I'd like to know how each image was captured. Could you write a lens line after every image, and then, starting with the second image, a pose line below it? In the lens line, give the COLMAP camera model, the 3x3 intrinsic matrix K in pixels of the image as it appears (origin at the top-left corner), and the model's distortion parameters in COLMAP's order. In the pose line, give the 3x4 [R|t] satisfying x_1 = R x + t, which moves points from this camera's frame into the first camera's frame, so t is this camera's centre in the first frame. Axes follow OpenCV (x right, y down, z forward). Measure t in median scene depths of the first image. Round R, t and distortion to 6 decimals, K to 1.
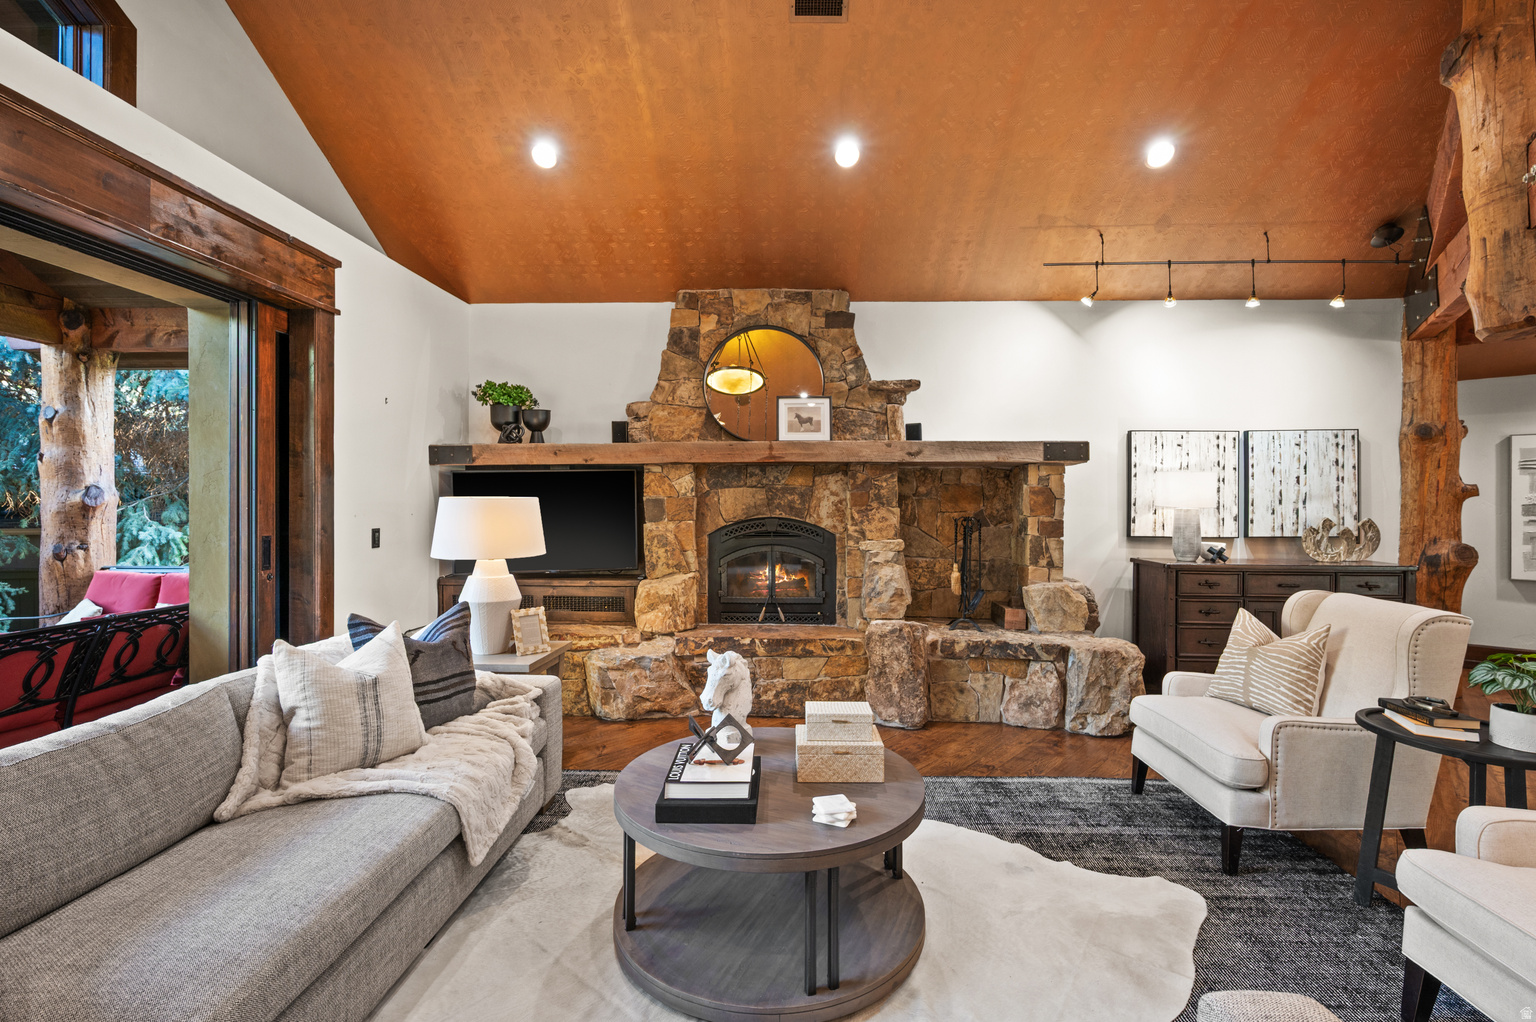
lens RADIAL K [[684.5, 0, 774.6], [0, 684.5, 504.3], [0, 0, 1]] dist [0.002070, -0.000023]
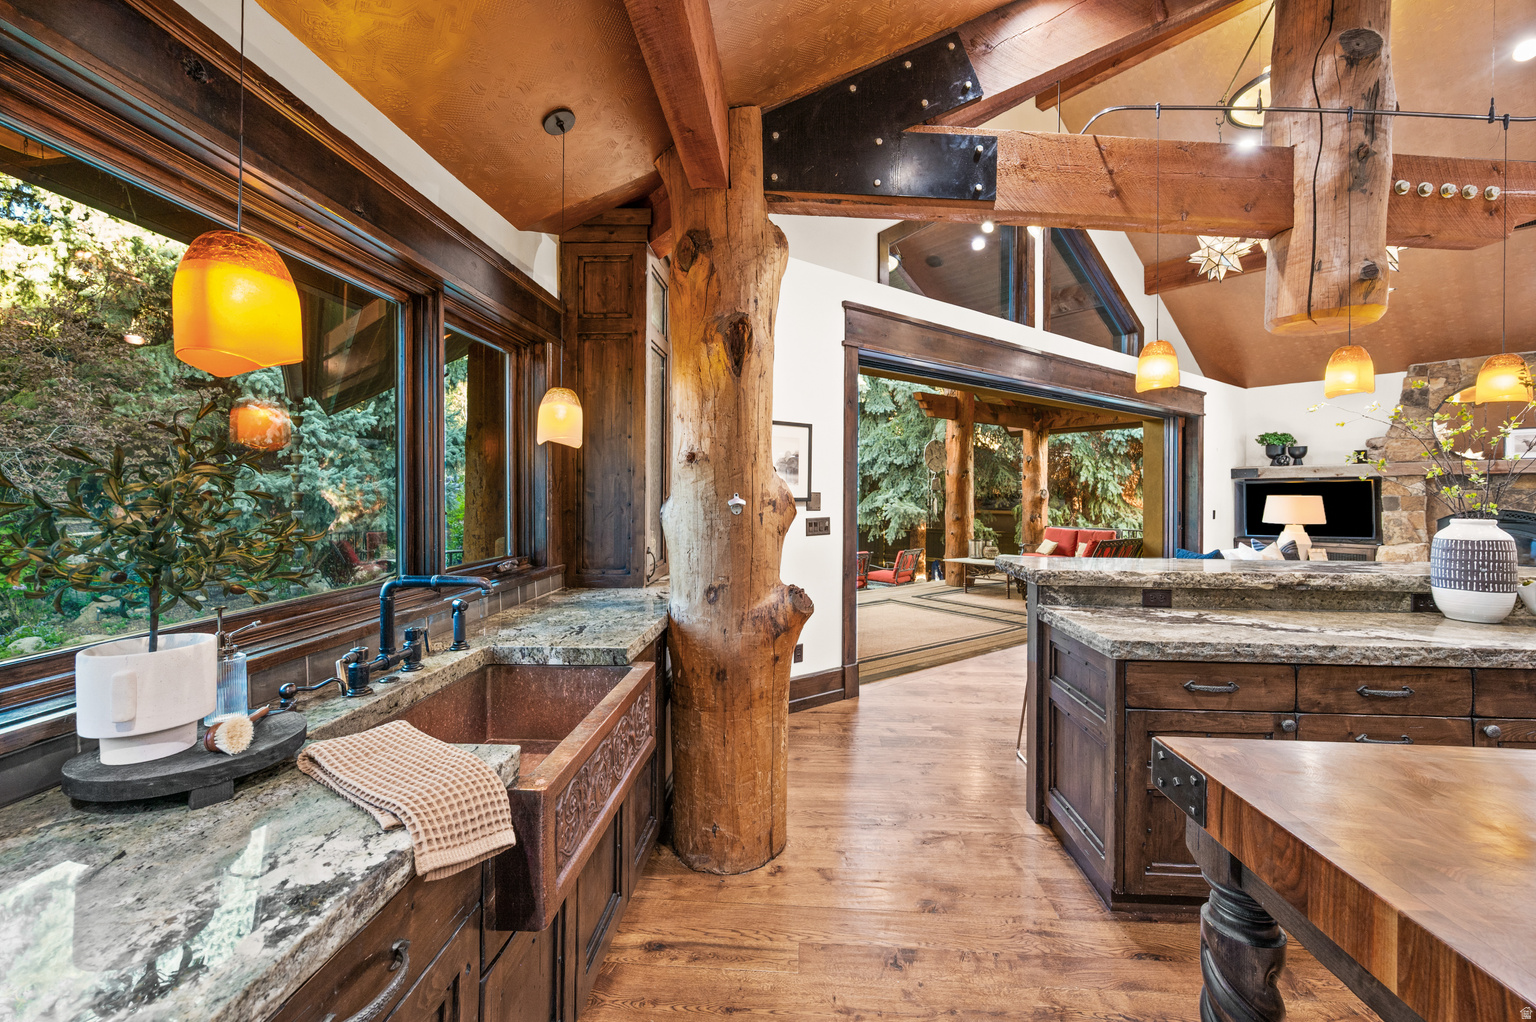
lens RADIAL K [[627.5, 0, 759.7], [0, 627.5, 489.7], [0, 0, 1]] dist [-0.008620, -0.000125]
pose [[0.616167, -0.001413, -0.787614, 0.068012], [-0.010625, 0.999892, -0.010105, 0.005781], [0.787544, 0.014595, 0.616086, -1.117527]]
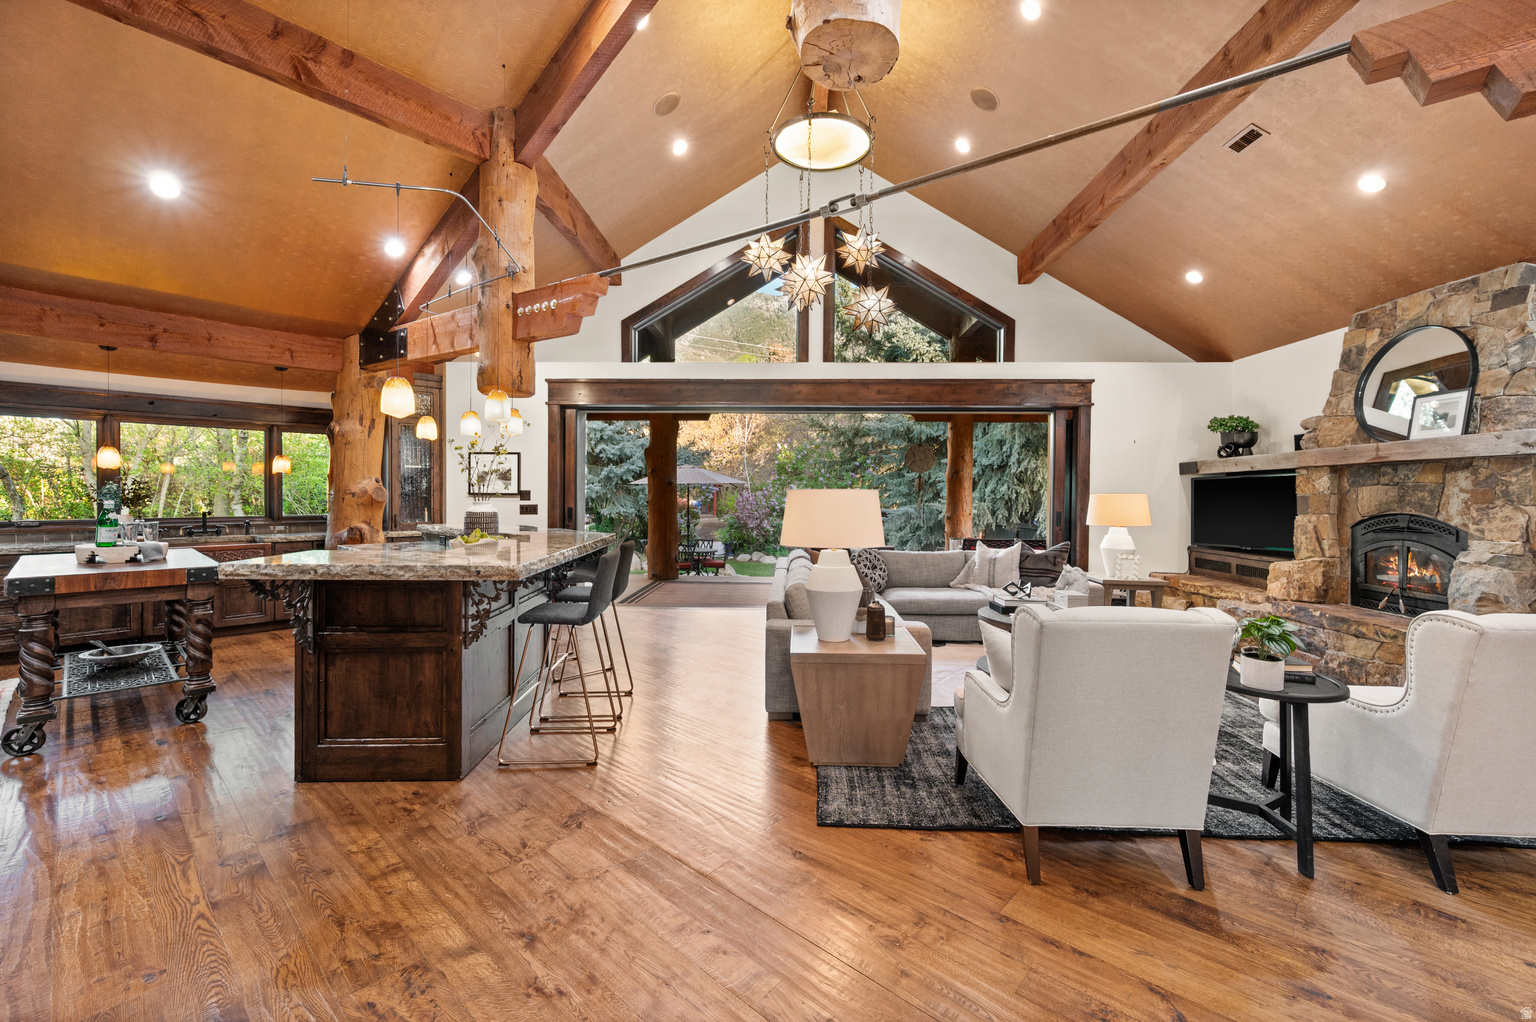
lens RADIAL K [[627.5, 0, 776.5], [0, 627.5, 499.2], [0, 0, 1]] dist [-0.008620, -0.000125]
pose [[0.007705, 0.005068, -0.999957, 0.941898], [-0.014061, 0.999889, 0.004959, 0.005701], [0.999871, 0.014023, 0.007776, 0.033289]]
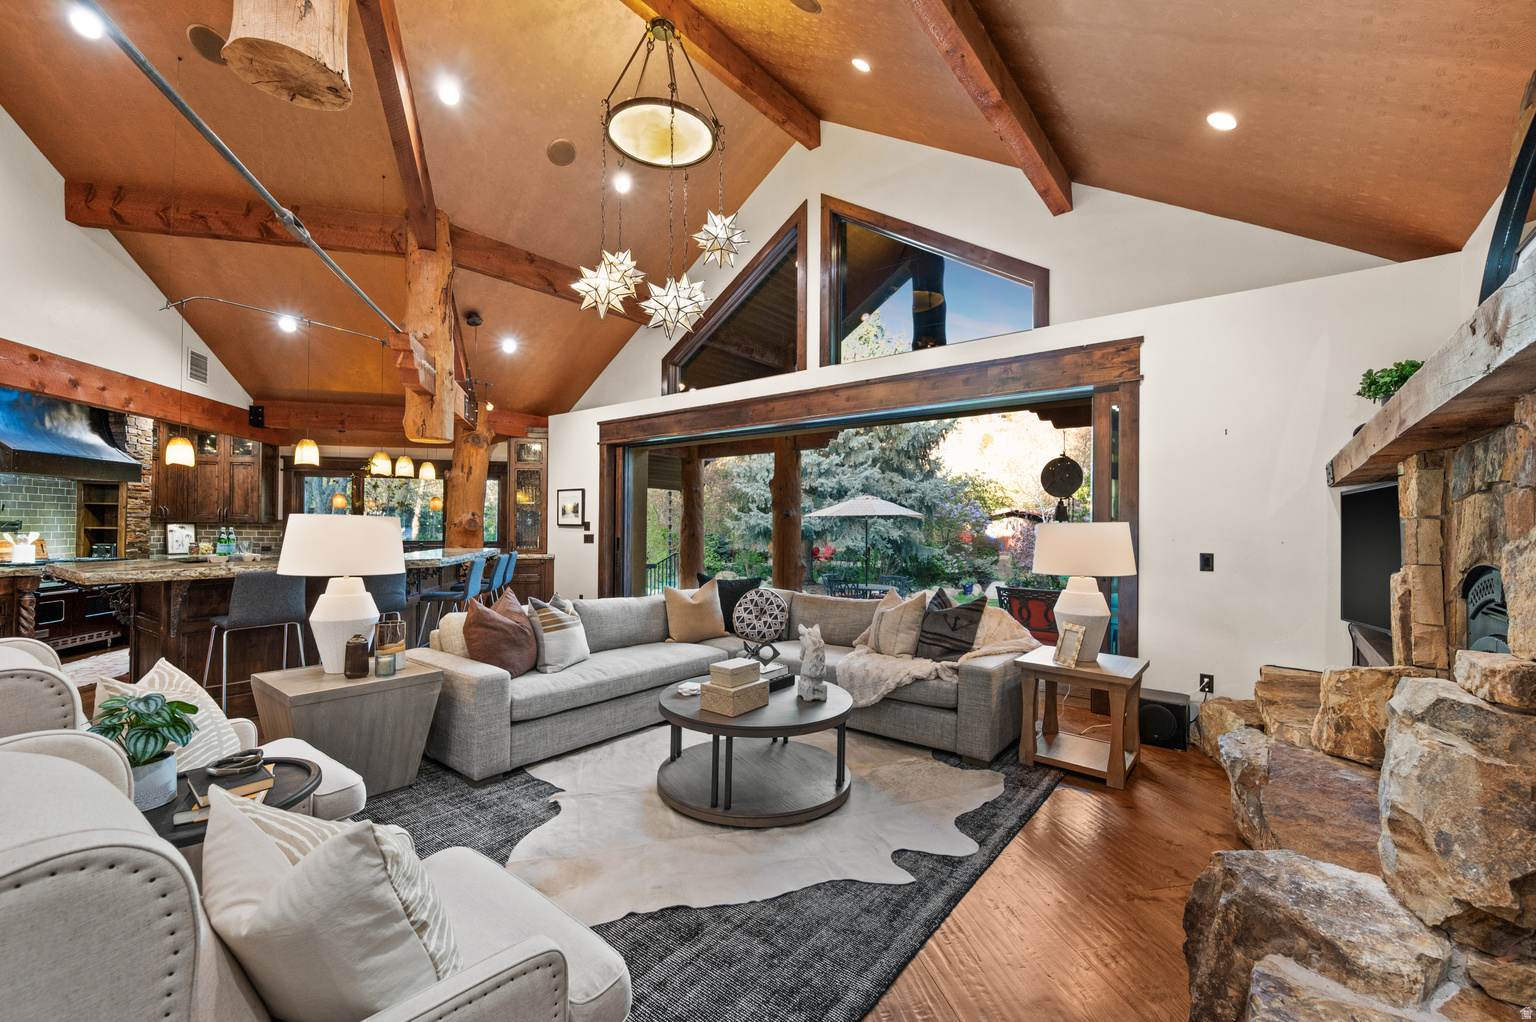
lens RADIAL K [[639.1, 0, 780.5], [0, 639.1, 517.0], [0, 0, 1]] dist [-0.001558, -0.000065]
pose [[-0.587115, -0.020674, -0.809240, 0.537295], [-0.016349, 0.999773, -0.013680, 0.002519], [0.809339, 0.005199, -0.587319, 0.874512]]
